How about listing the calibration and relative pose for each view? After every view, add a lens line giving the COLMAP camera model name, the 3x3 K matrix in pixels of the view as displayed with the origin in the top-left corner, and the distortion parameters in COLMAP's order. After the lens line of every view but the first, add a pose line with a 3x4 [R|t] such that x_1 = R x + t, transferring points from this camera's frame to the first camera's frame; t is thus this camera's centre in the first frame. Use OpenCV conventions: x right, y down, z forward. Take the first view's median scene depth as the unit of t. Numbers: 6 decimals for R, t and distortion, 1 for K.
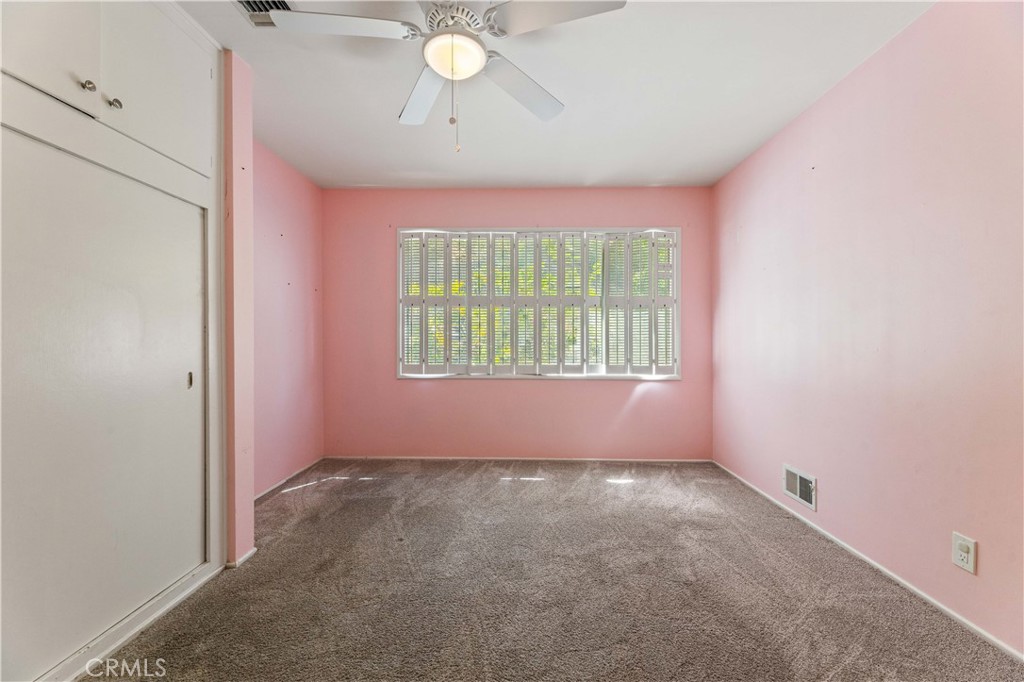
lens RADIAL K [[405.9, 0, 516.0], [0, 405.9, 339.8], [0, 0, 1]] dist [0.000576, -0.000065]
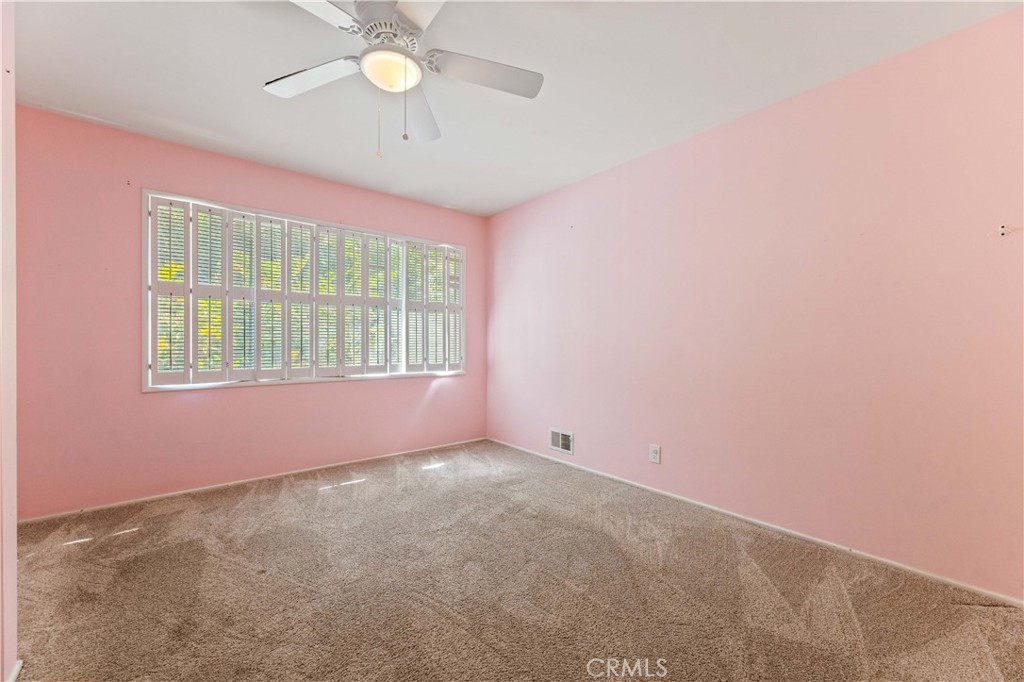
lens RADIAL K [[405.9, 0, 516.0], [0, 405.9, 339.8], [0, 0, 1]] dist [0.000576, -0.000065]
pose [[0.758049, 0.004099, 0.652185, -0.292340], [-0.002442, 0.999991, -0.003447, 0.001062], [-0.652193, 0.001021, 0.758052, -0.004056]]
